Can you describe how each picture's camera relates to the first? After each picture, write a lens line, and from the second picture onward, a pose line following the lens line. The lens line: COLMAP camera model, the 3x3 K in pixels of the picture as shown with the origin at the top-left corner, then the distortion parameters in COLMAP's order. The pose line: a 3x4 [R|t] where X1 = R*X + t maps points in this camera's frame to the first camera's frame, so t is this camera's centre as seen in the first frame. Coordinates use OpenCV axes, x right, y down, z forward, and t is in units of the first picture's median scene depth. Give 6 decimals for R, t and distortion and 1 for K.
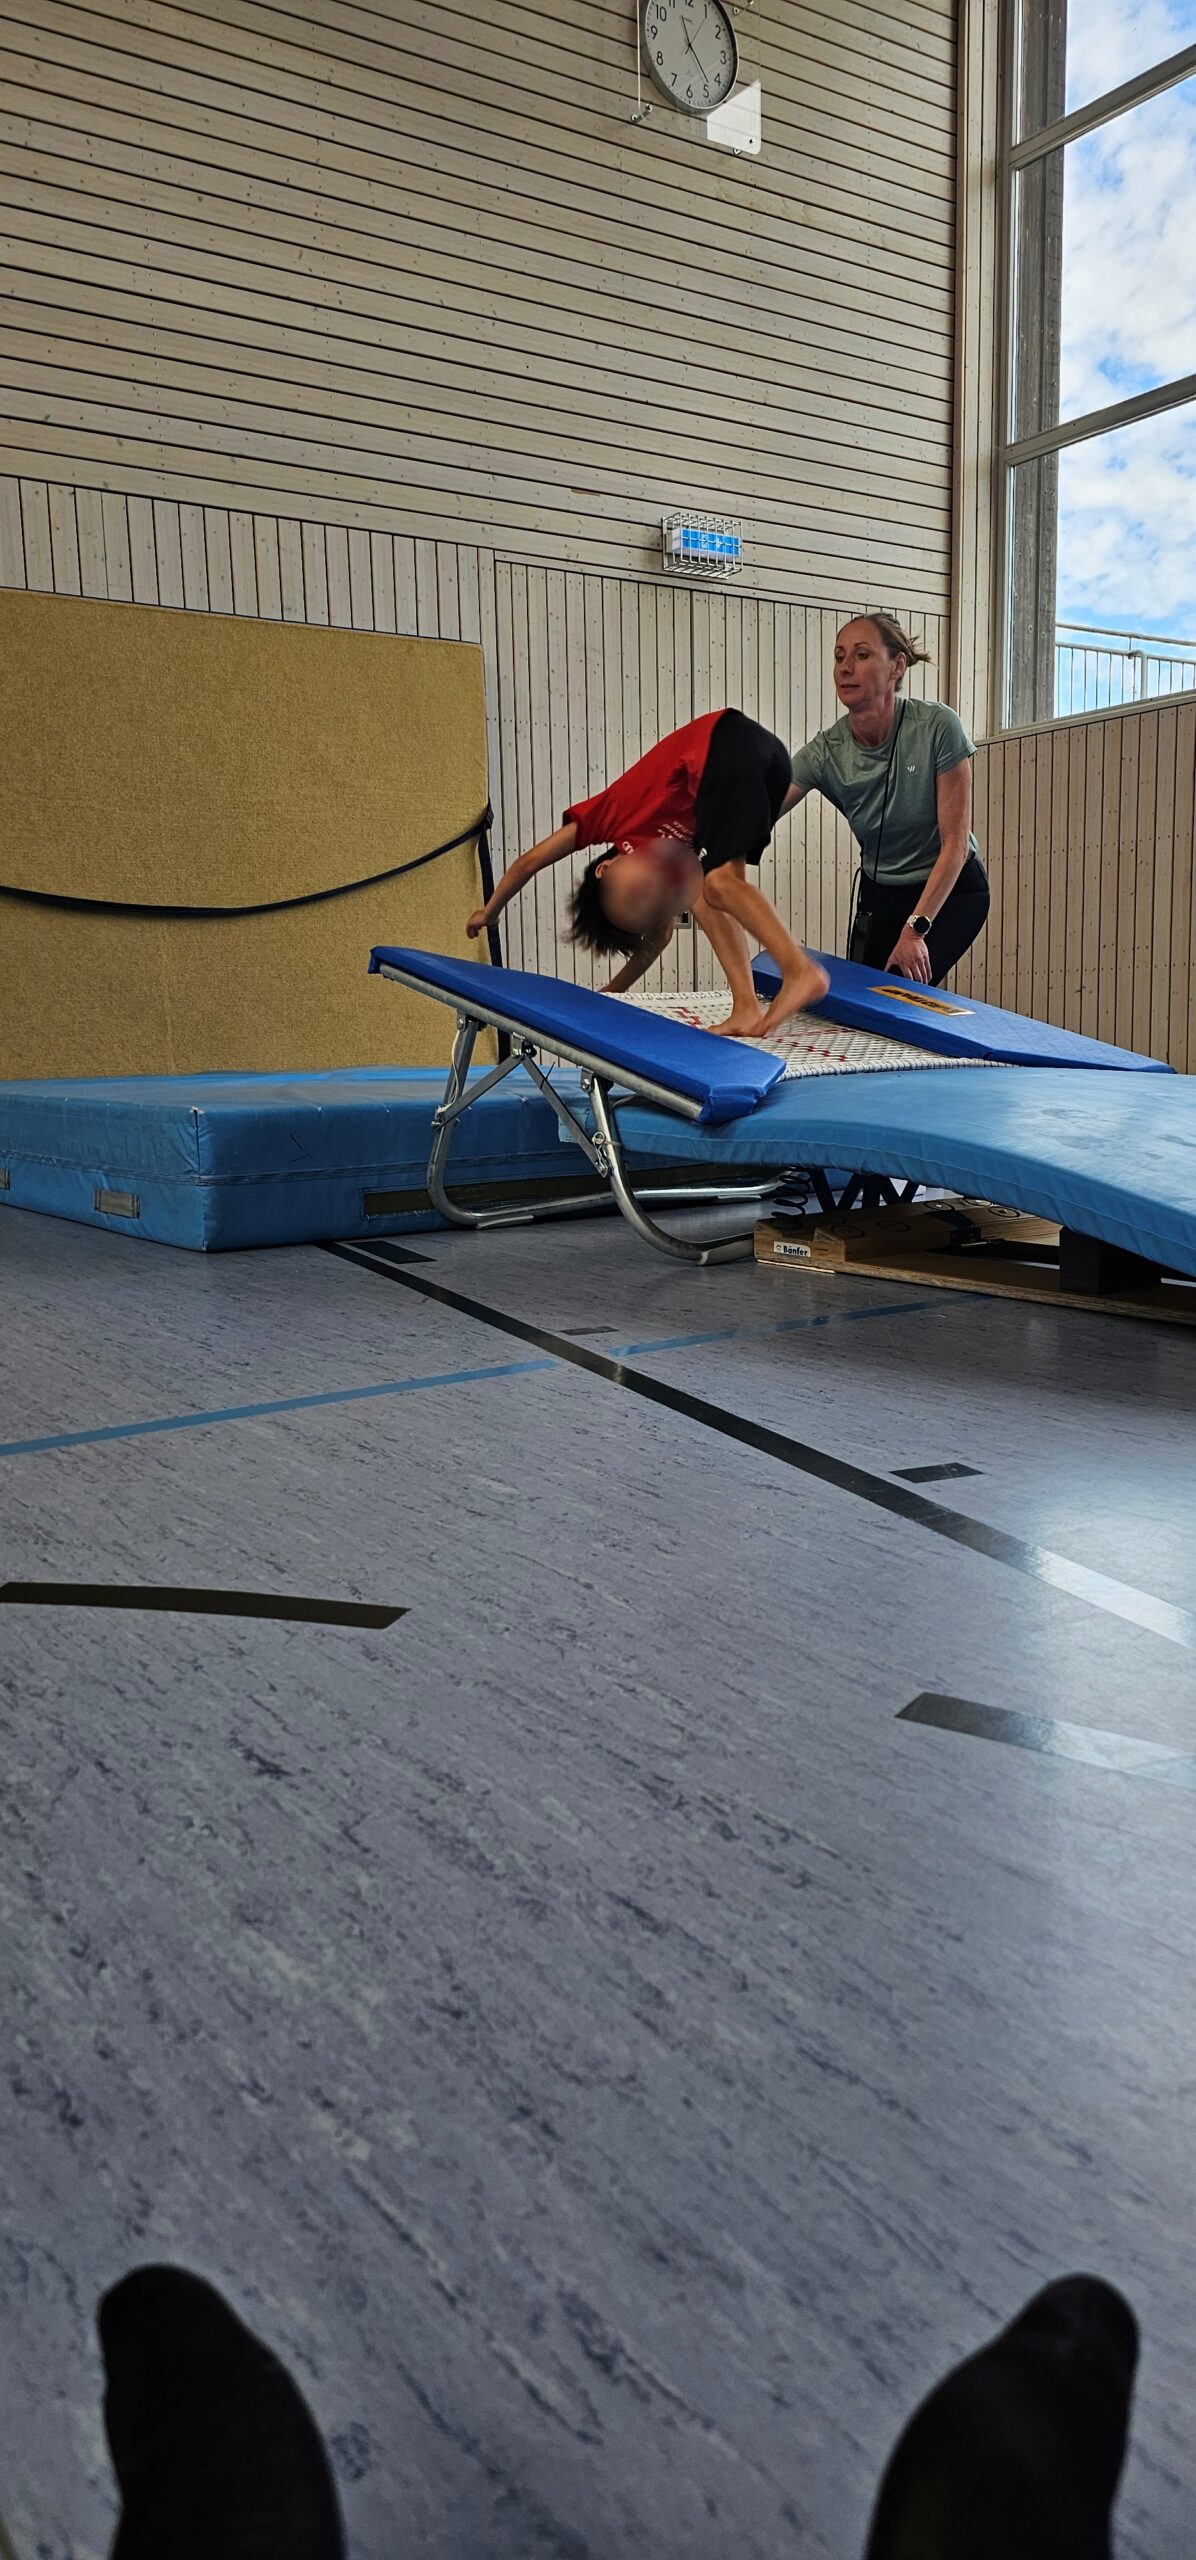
lens RADIAL K [[1729.1, 0, 586.2], [0, 1729.1, 1301.6], [0, 0, 1]] dist [0.060364, -0.051636]
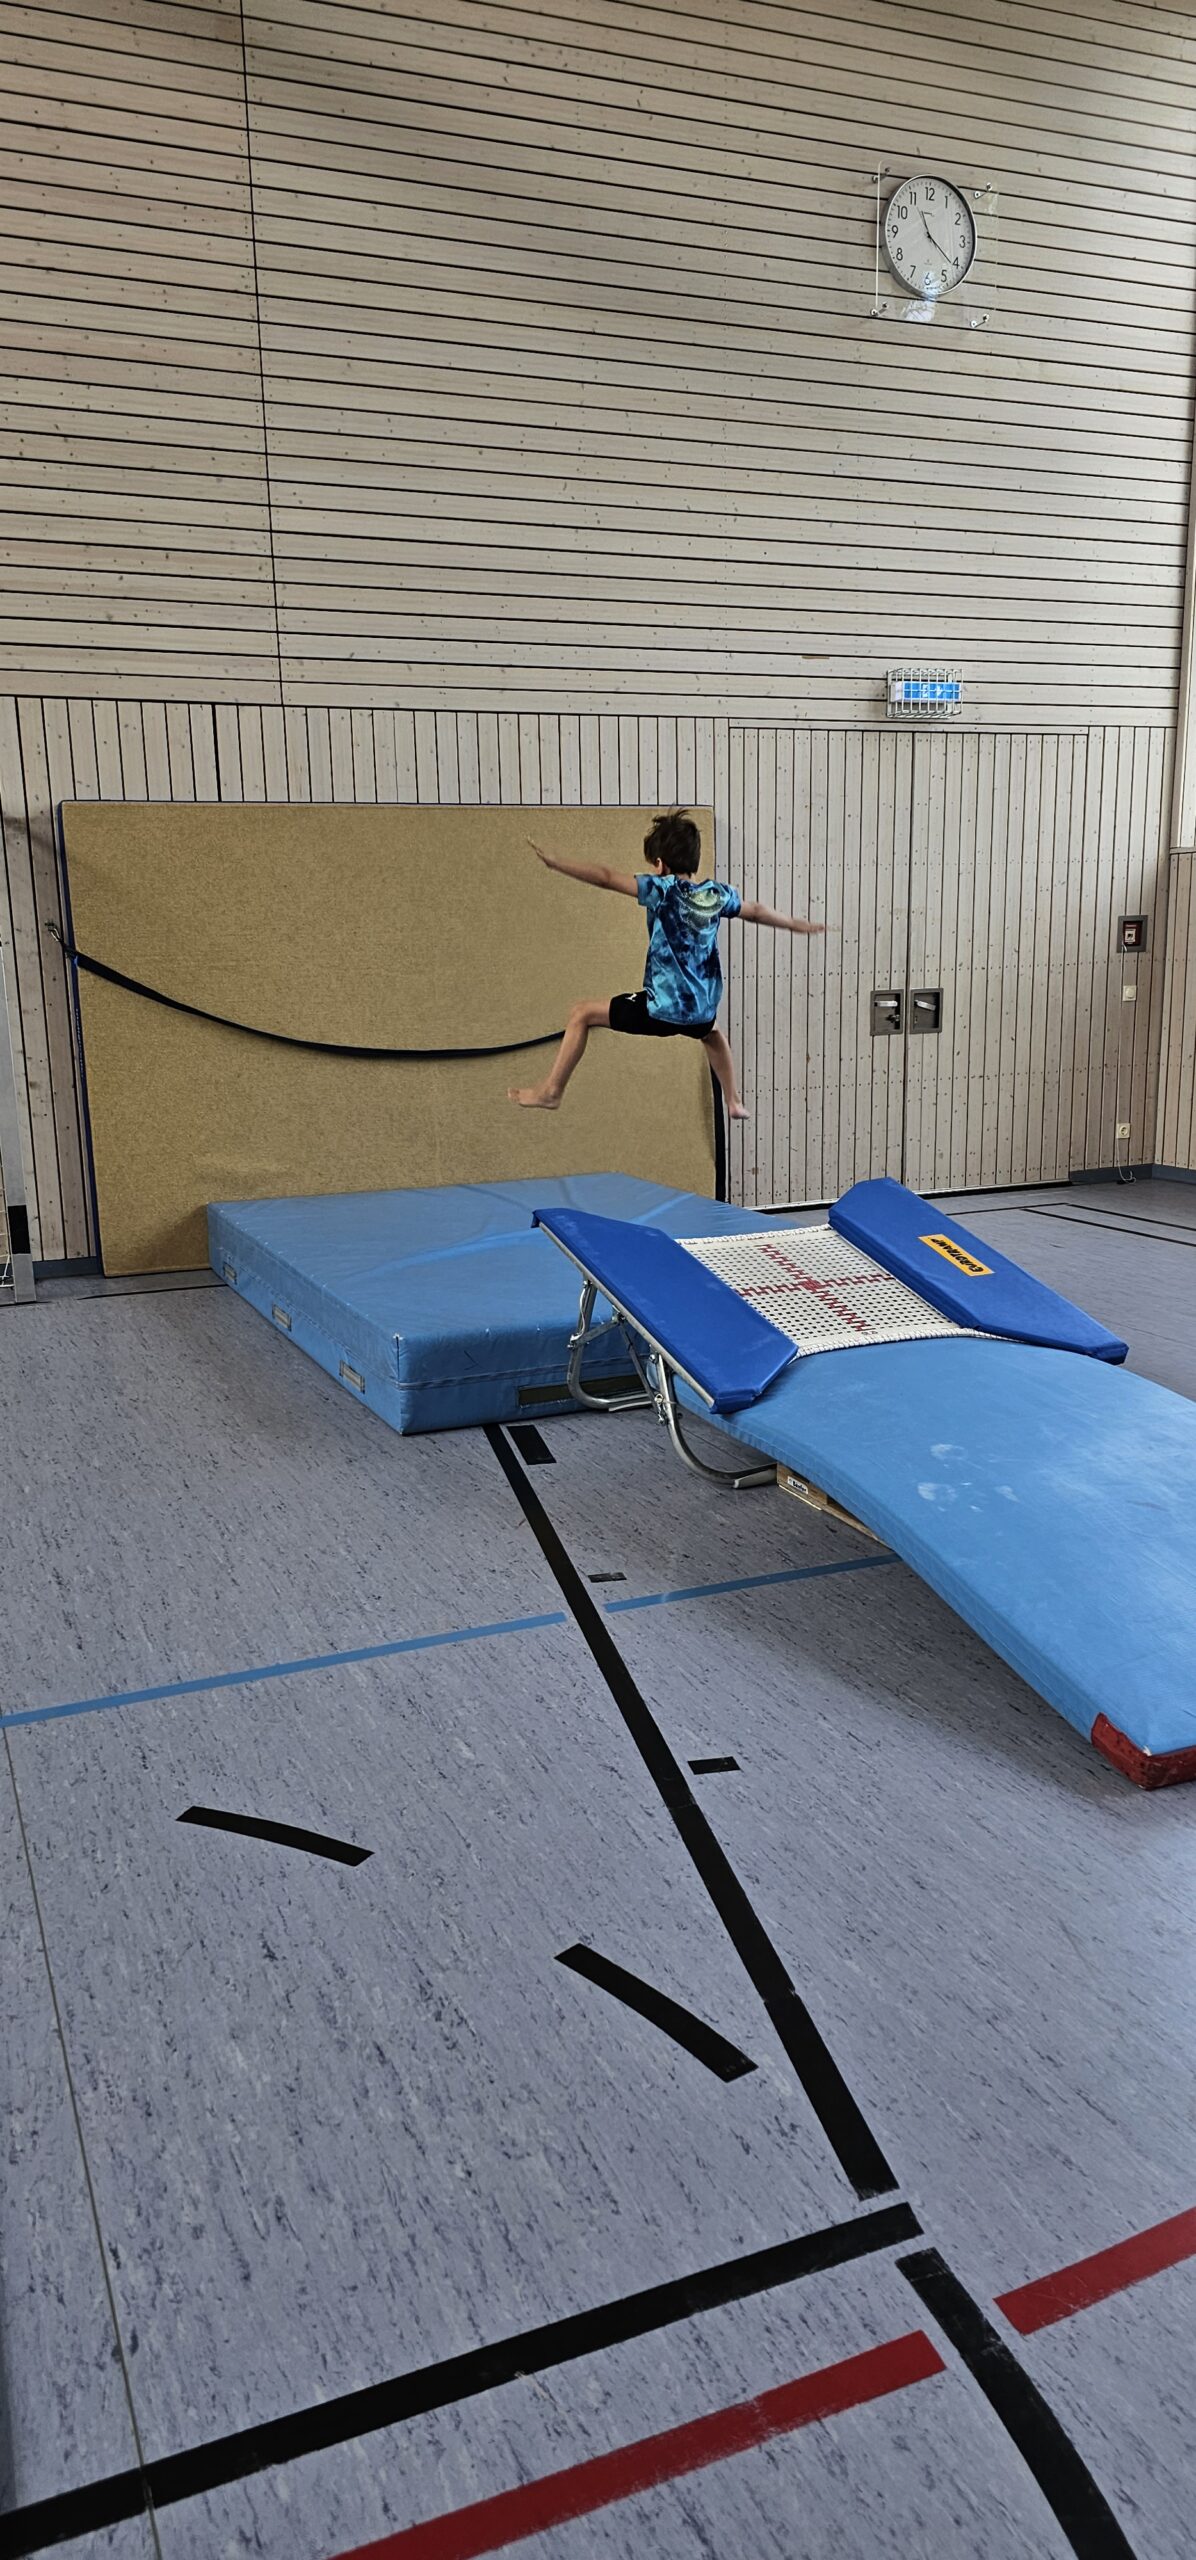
lens RADIAL K [[1729.1, 0, 573.7], [0, 1729.1, 1331.9], [0, 0, 1]] dist [0.060364, -0.051636]
pose [[0.979127, 0.045539, -0.198082, 0.212423], [-0.032126, 0.997001, 0.070409, -0.245167], [0.200695, -0.062575, 0.977653, -0.375824]]
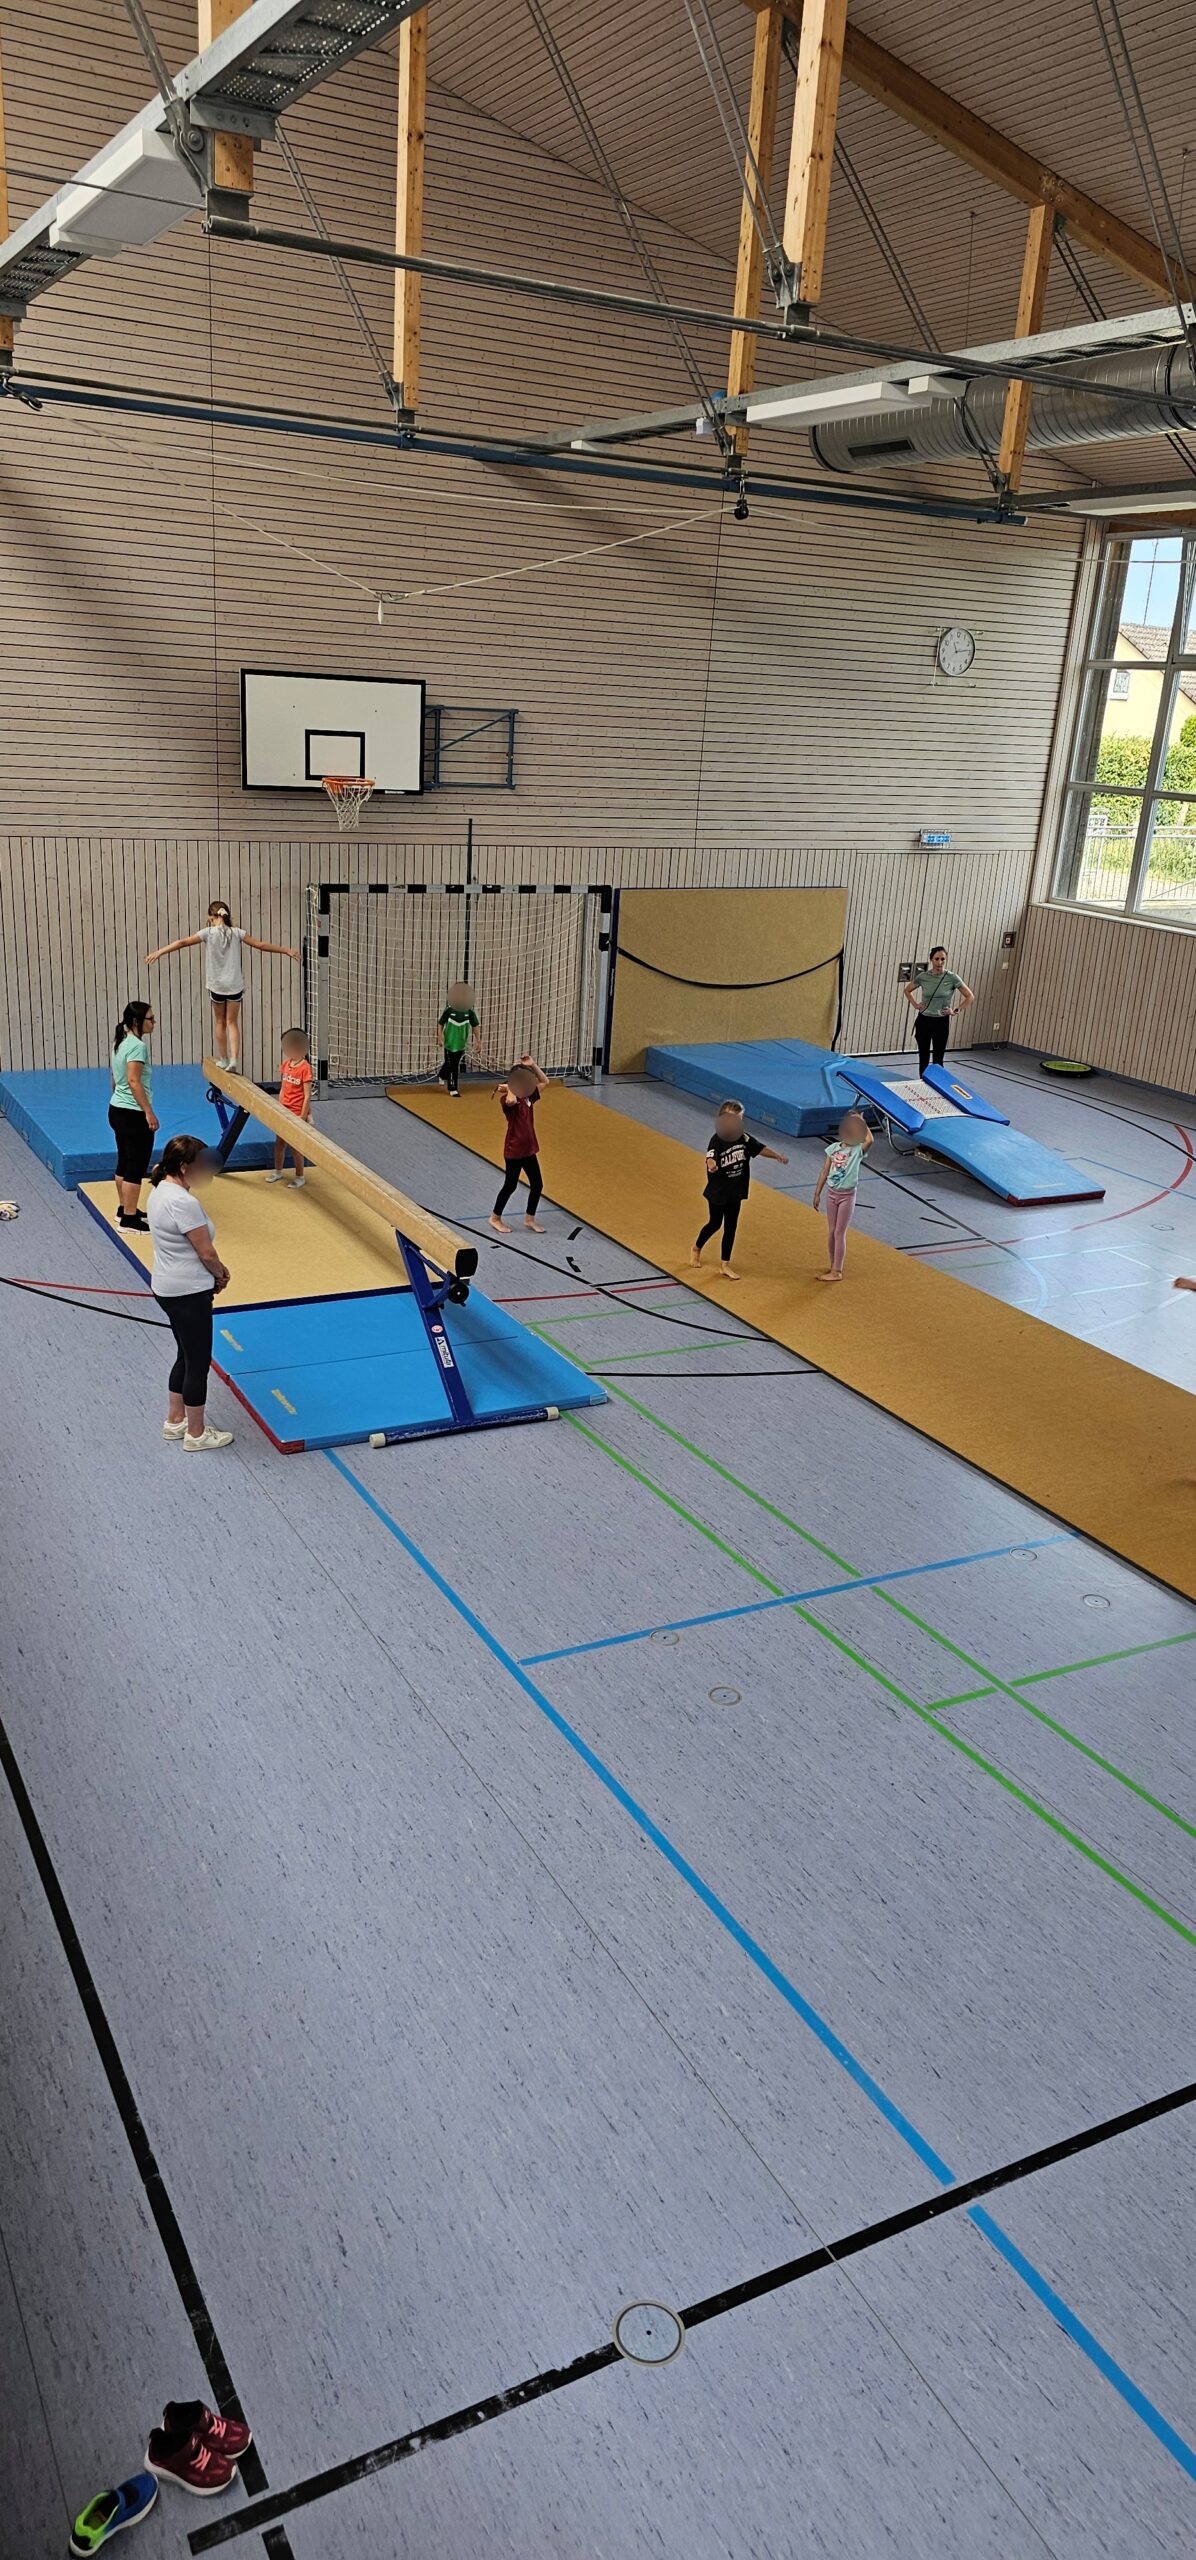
lens RADIAL K [[1729.1, 0, 558.7], [0, 1729.1, 1340.8], [0, 0, 1]] dist [0.060364, -0.051636]
pose [[0.989940, 0.114122, -0.083633, -0.460444], [-0.094996, 0.974169, 0.204867, -0.448134], [0.104852, -0.194861, 0.975210, -4.294766]]
